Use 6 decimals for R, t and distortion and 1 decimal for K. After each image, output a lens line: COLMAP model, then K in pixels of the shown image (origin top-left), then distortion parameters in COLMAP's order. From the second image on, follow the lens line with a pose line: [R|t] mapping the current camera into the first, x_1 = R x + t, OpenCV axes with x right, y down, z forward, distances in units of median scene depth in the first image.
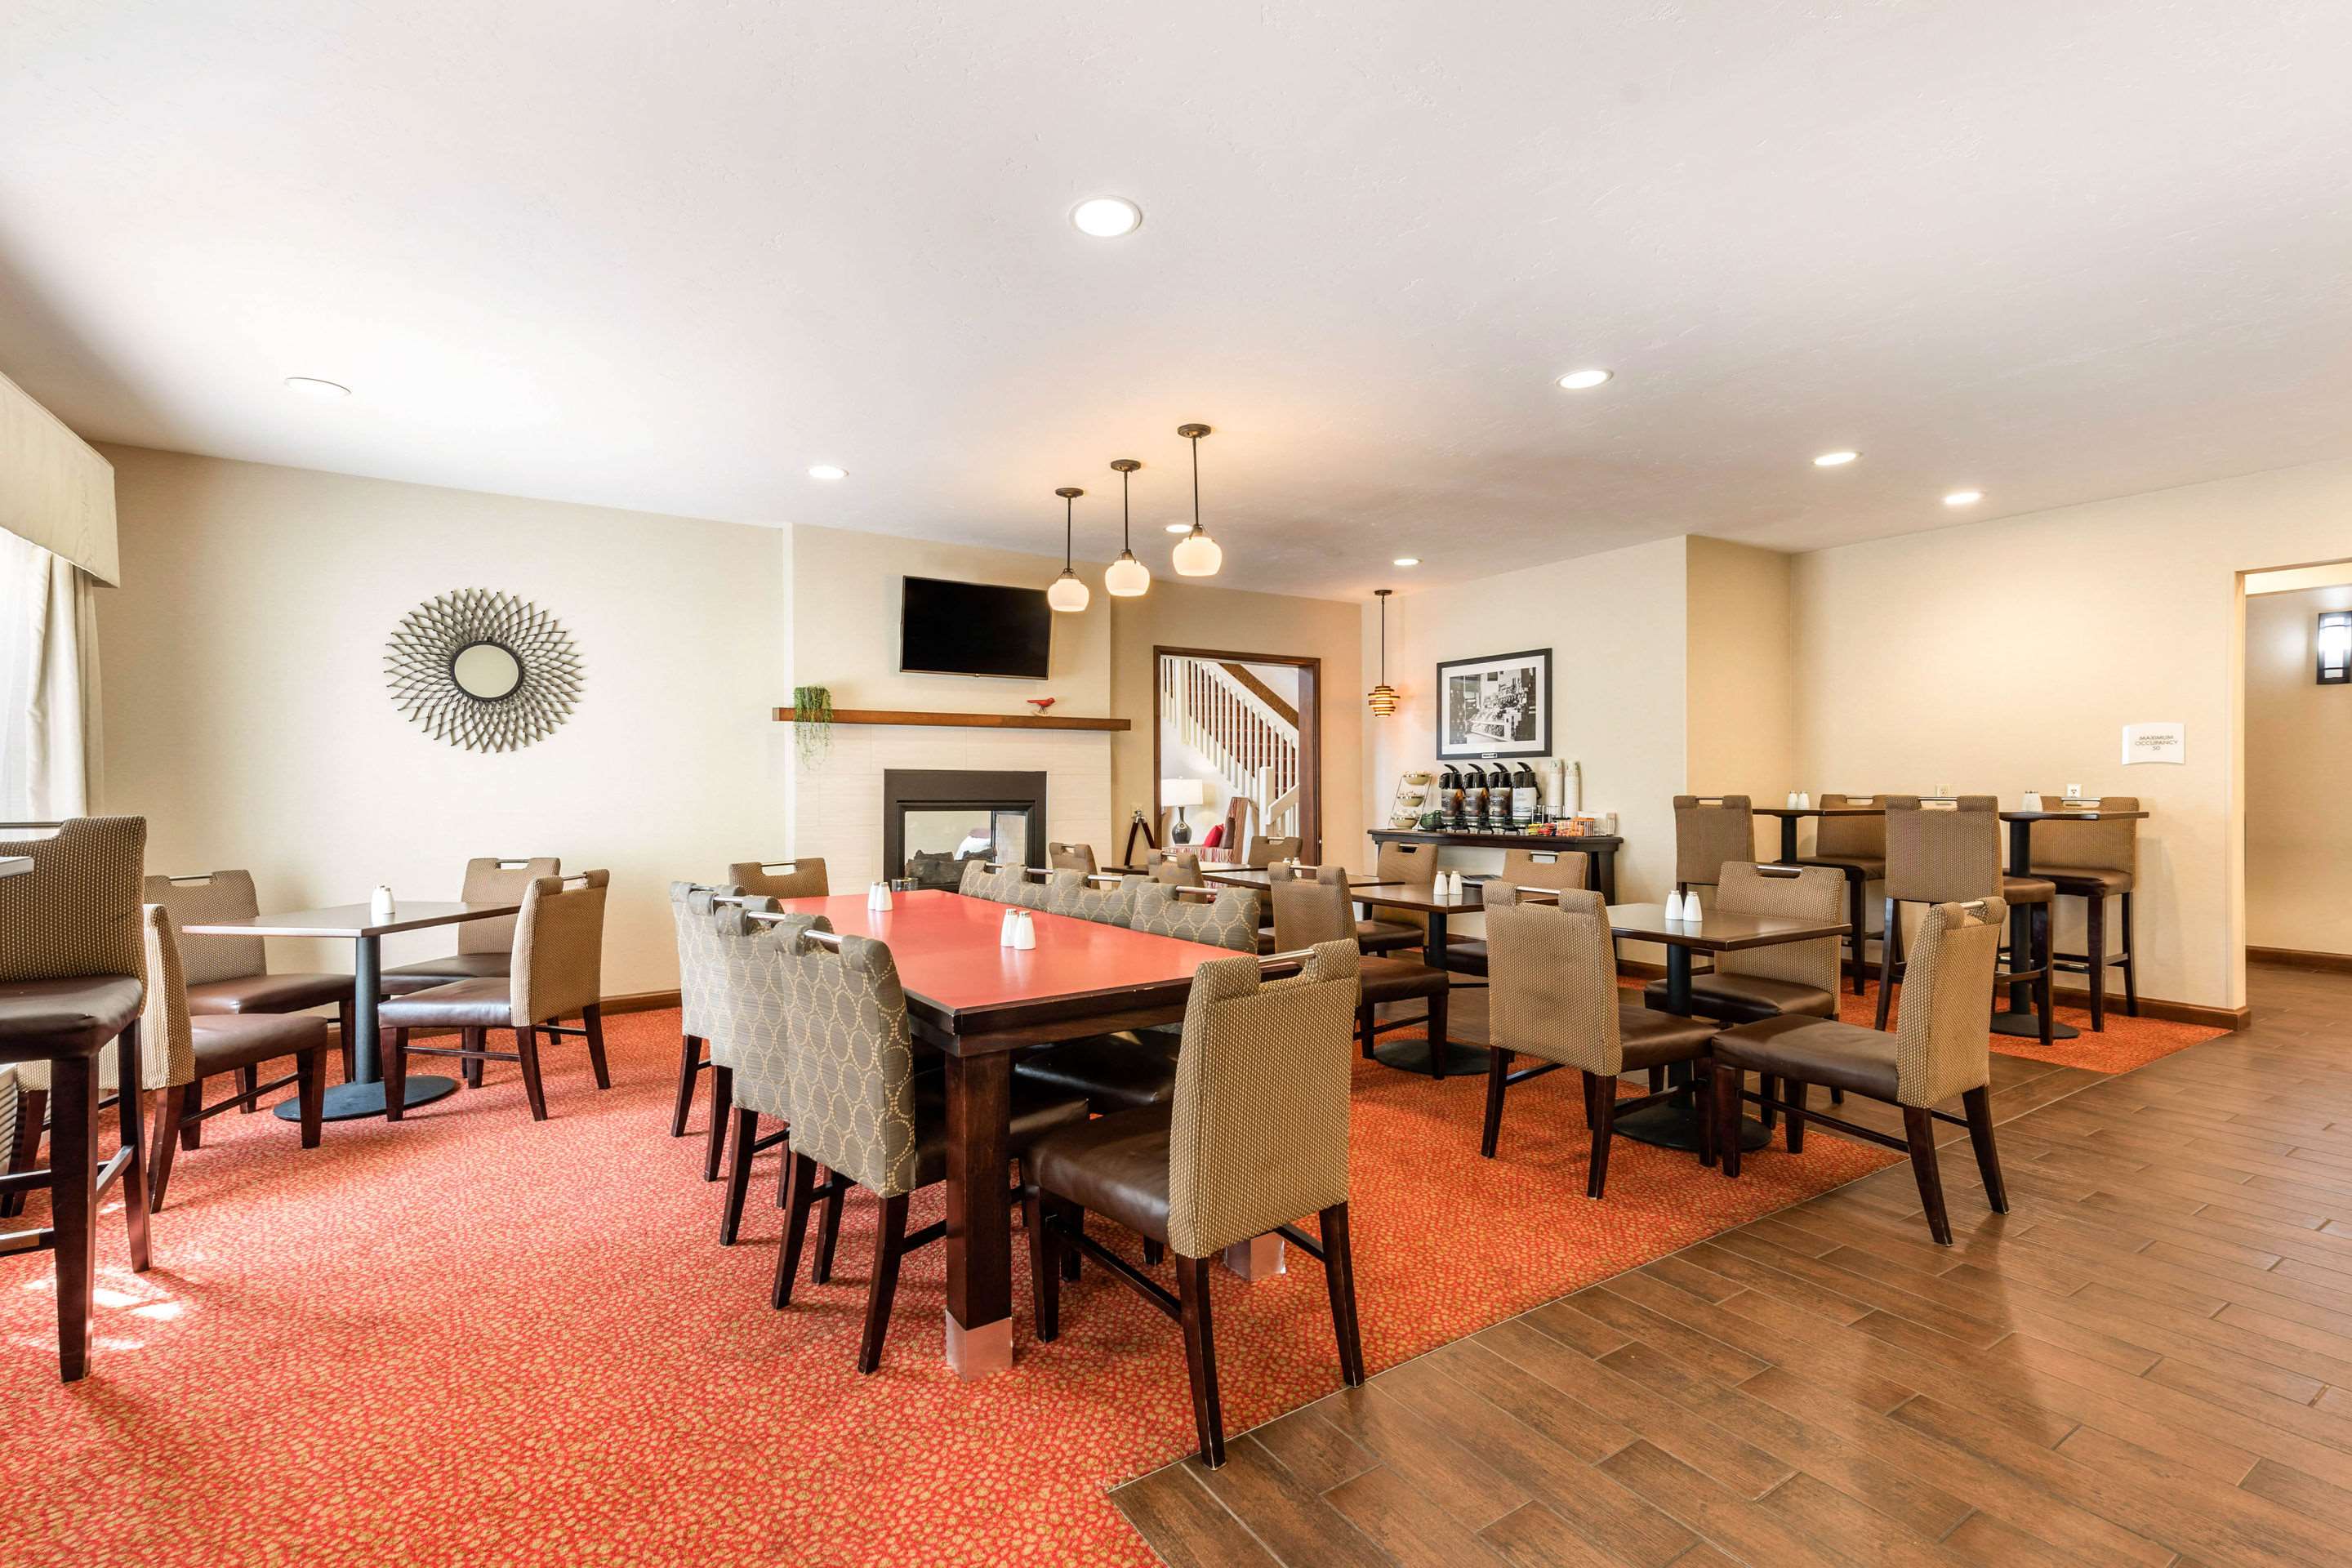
lens RADIAL K [[1054.1, 0, 1176.0], [0, 1054.1, 784.0], [0, 0, 1]] dist [0.000320, 0.000121]
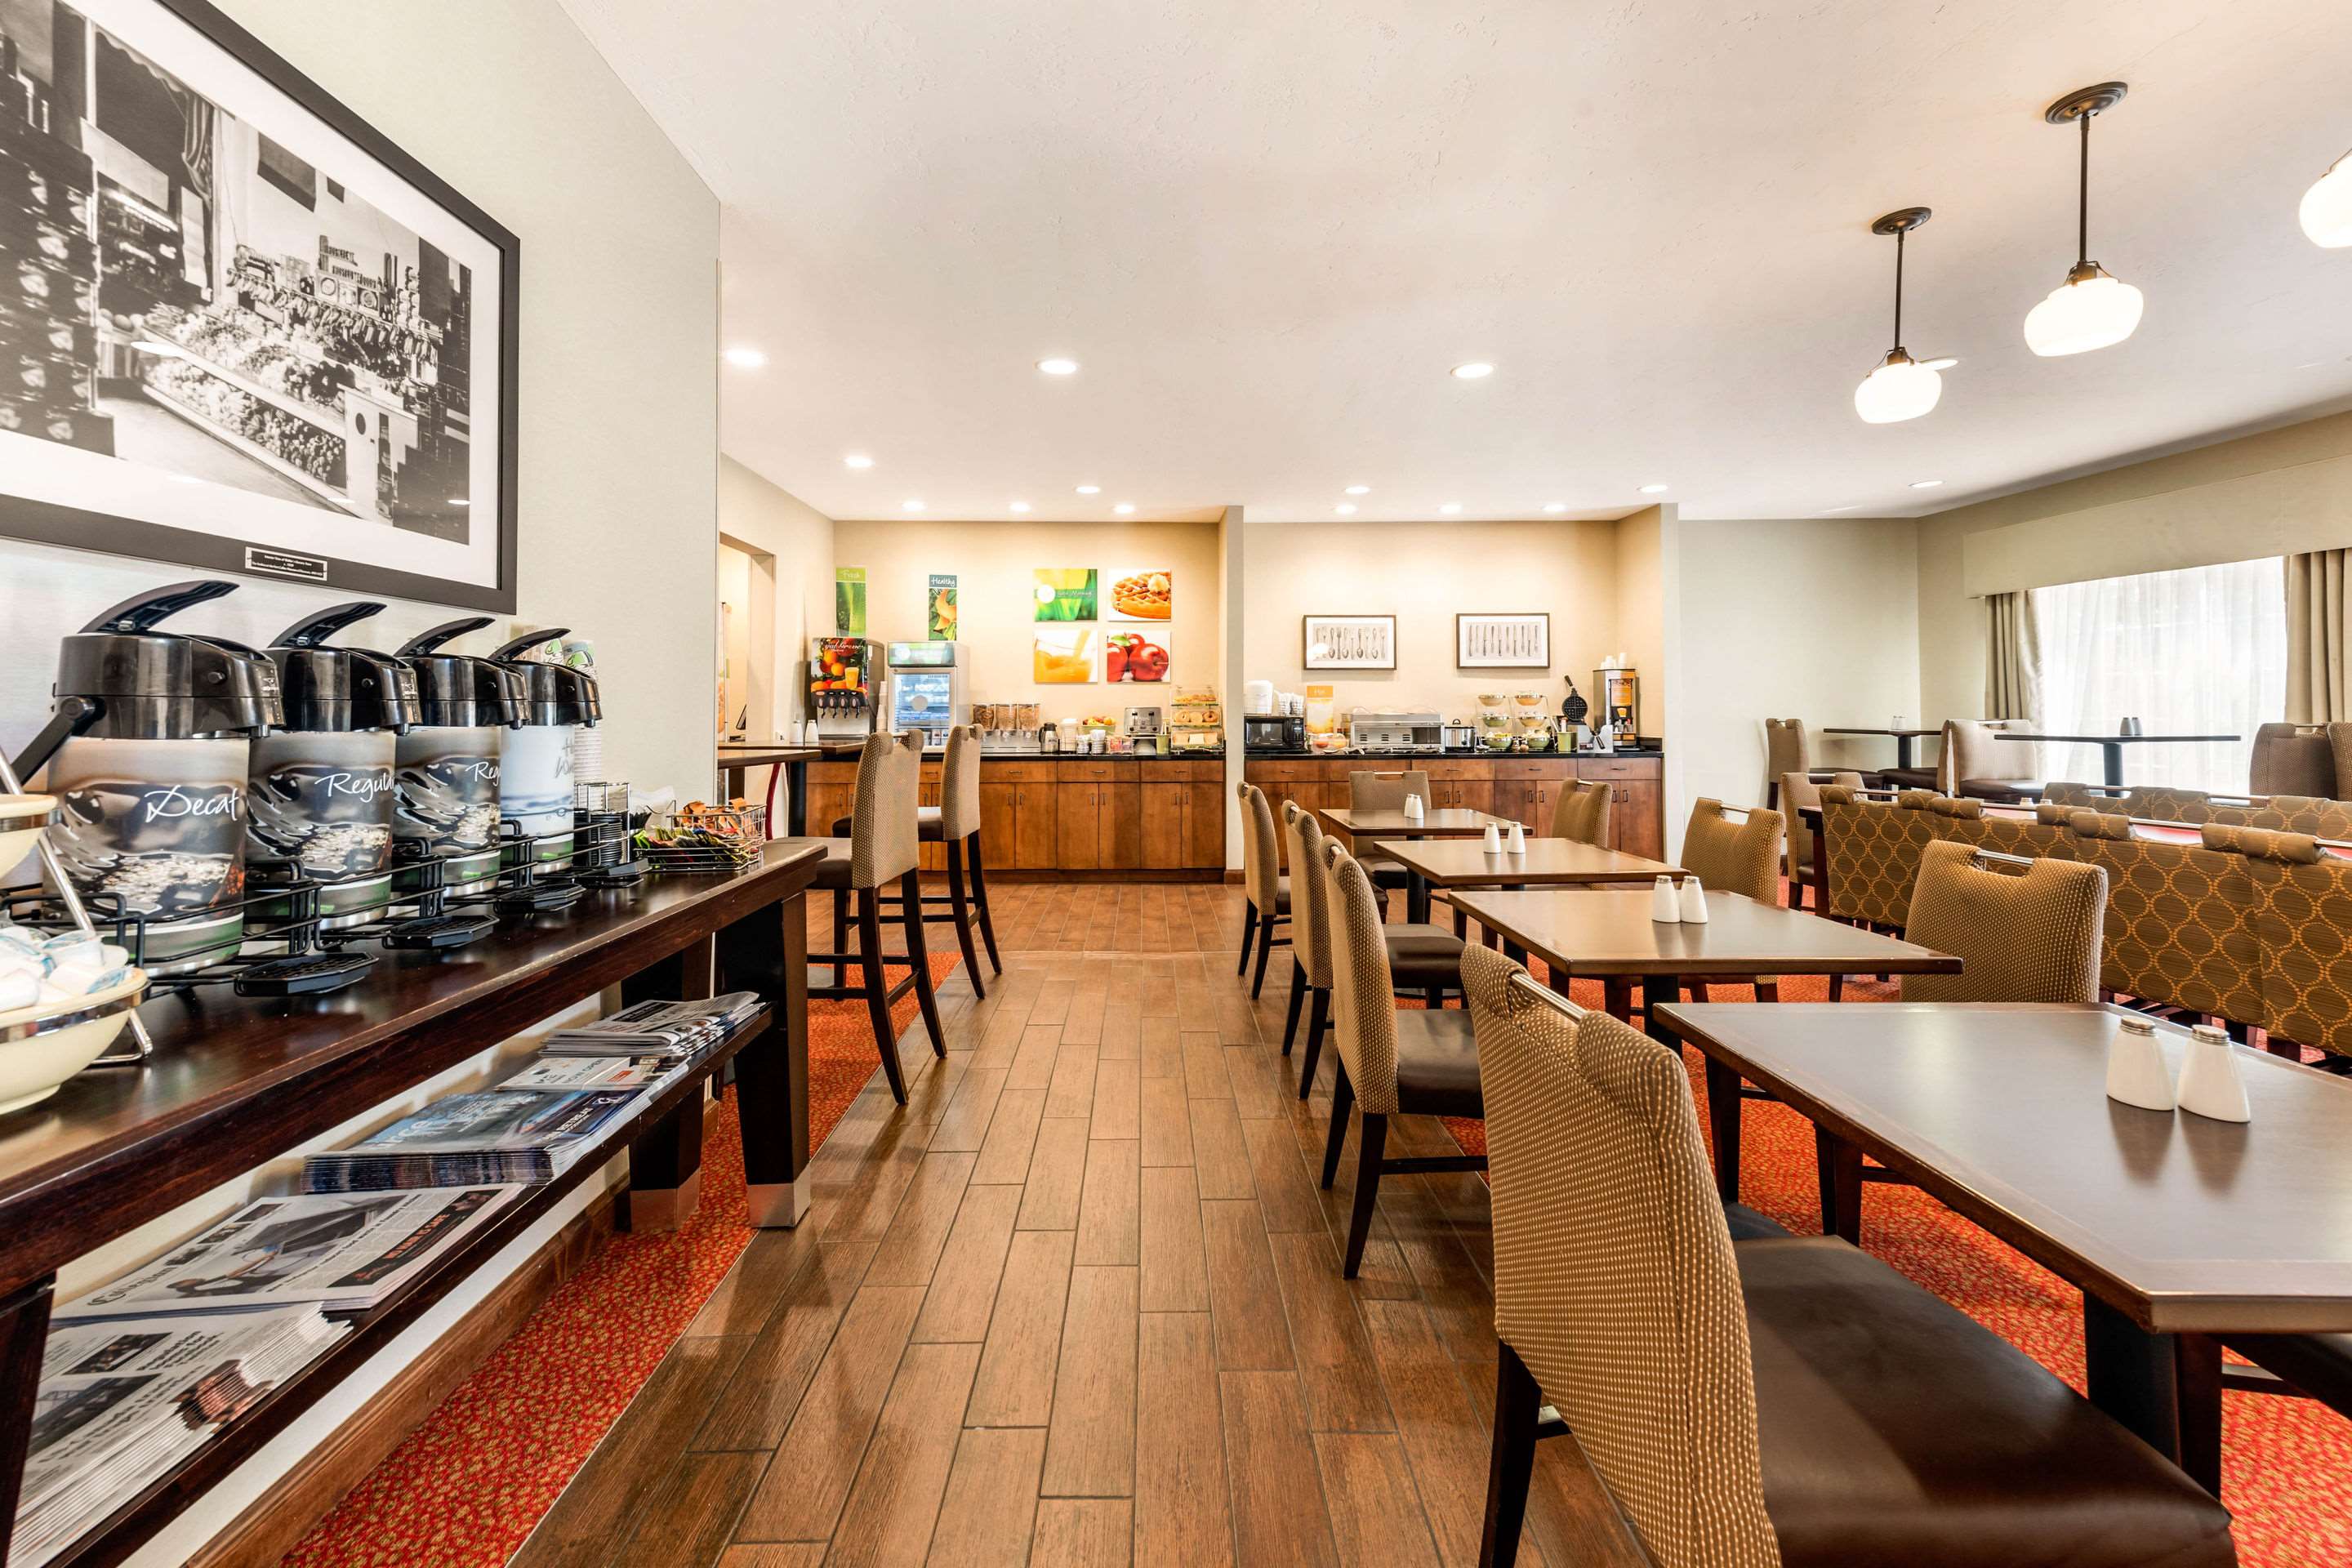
lens RADIAL K [[918.9, 0, 1180.9], [0, 918.9, 704.8], [0, 0, 1]] dist [0.001107, 0.000022]
pose [[-0.839057, 0.008291, 0.543981, 0.064384], [0.001687, 0.999919, -0.012637, 0.002128], [-0.544042, -0.009686, -0.839002, 1.087663]]
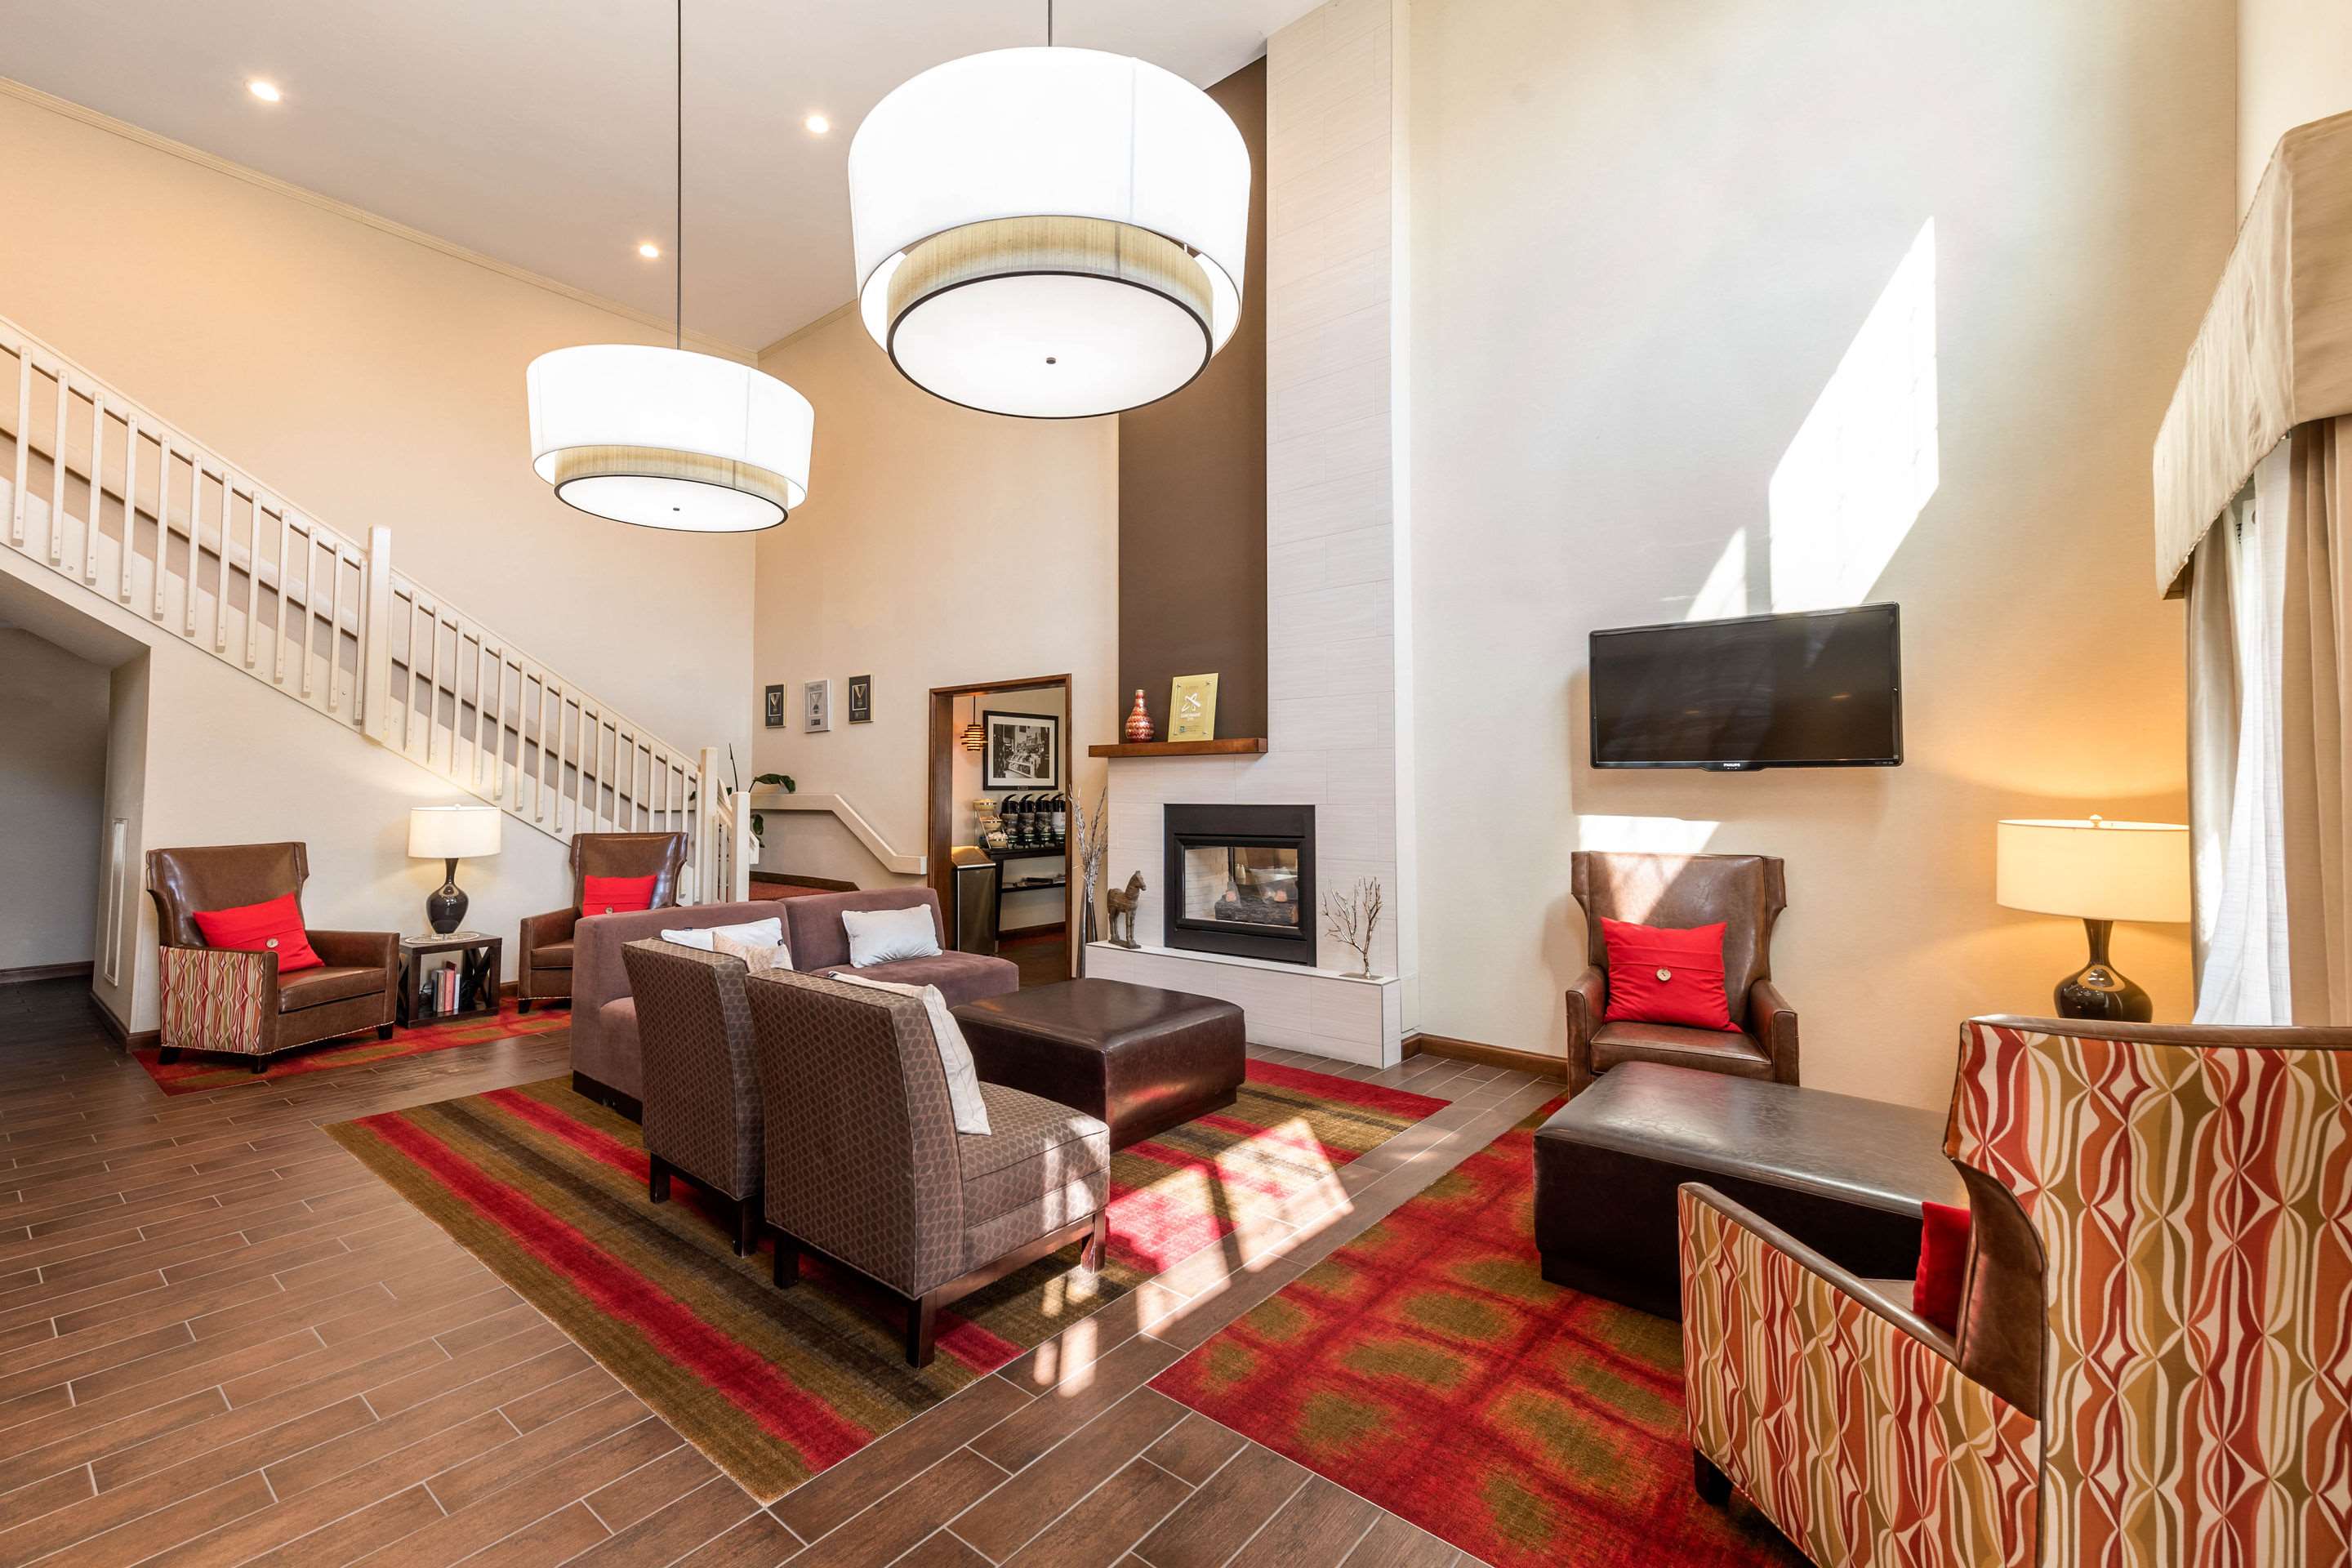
lens RADIAL K [[966.9, 0, 1167.2], [0, 966.9, 758.5], [0, 0, 1]] dist [0.024234, 0.000042]
pose [[-0.300744, 0.035517, 0.953043, -0.952456], [-0.002846, 0.999268, -0.038138, -0.018752], [-0.953701, -0.014183, -0.300423, 1.232216]]
